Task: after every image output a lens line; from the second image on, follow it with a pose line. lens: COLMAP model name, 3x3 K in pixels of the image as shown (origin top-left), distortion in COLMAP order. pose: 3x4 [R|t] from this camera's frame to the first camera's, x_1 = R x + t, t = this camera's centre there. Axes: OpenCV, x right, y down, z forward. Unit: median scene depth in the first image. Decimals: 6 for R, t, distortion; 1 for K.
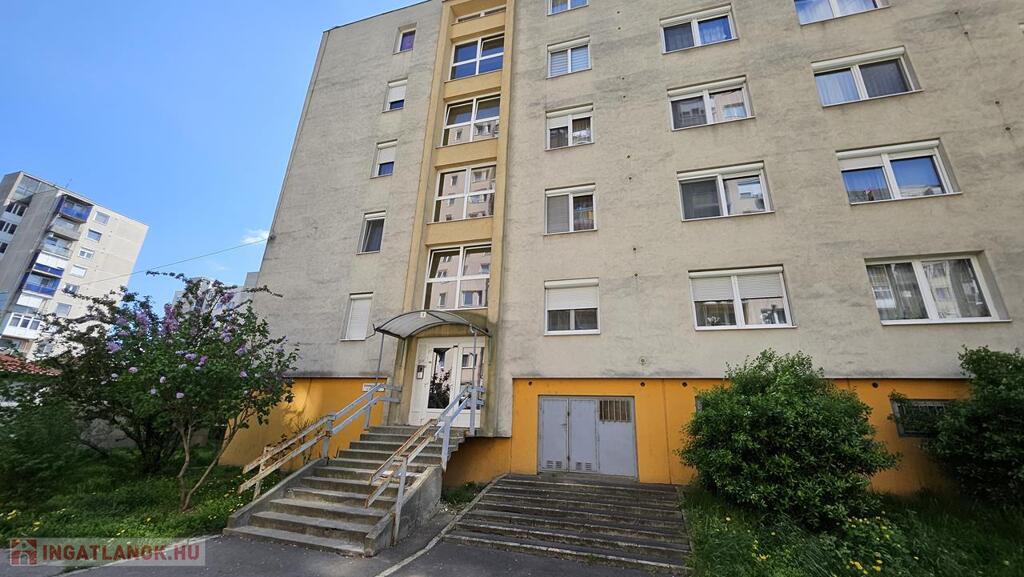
lens RADIAL K [[403.6, 0, 512.7], [0, 403.6, 286.7], [0, 0, 1]] dist [-0.010598, 0.002128]
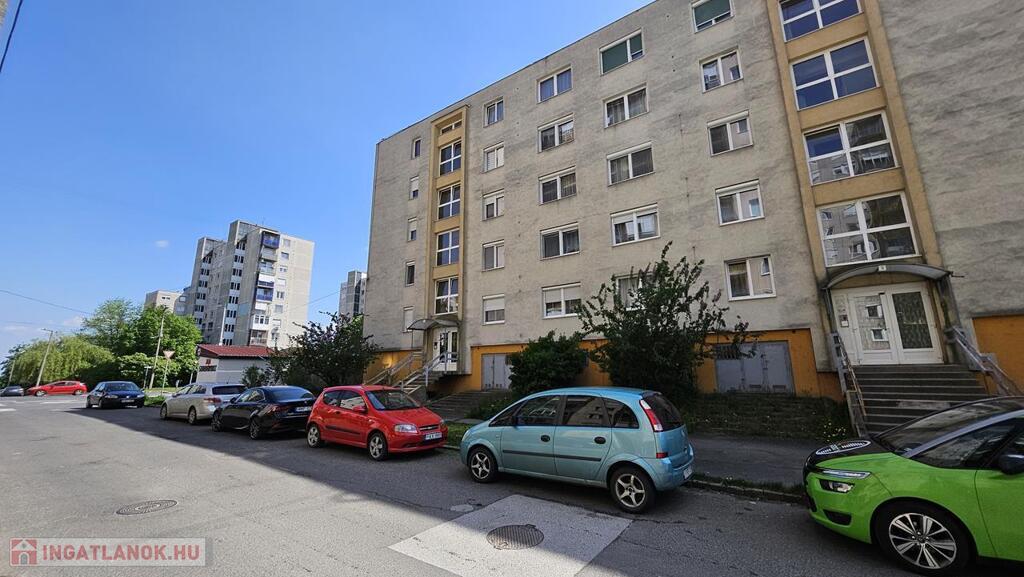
lens RADIAL K [[403.6, 0, 510.6], [0, 403.6, 287.3], [0, 0, 1]] dist [-0.010598, 0.002128]
pose [[0.945951, -0.107563, -0.305951, 0.715623], [0.143659, 0.984767, 0.097958, -0.202427], [0.290754, -0.136616, 0.946994, -0.704404]]
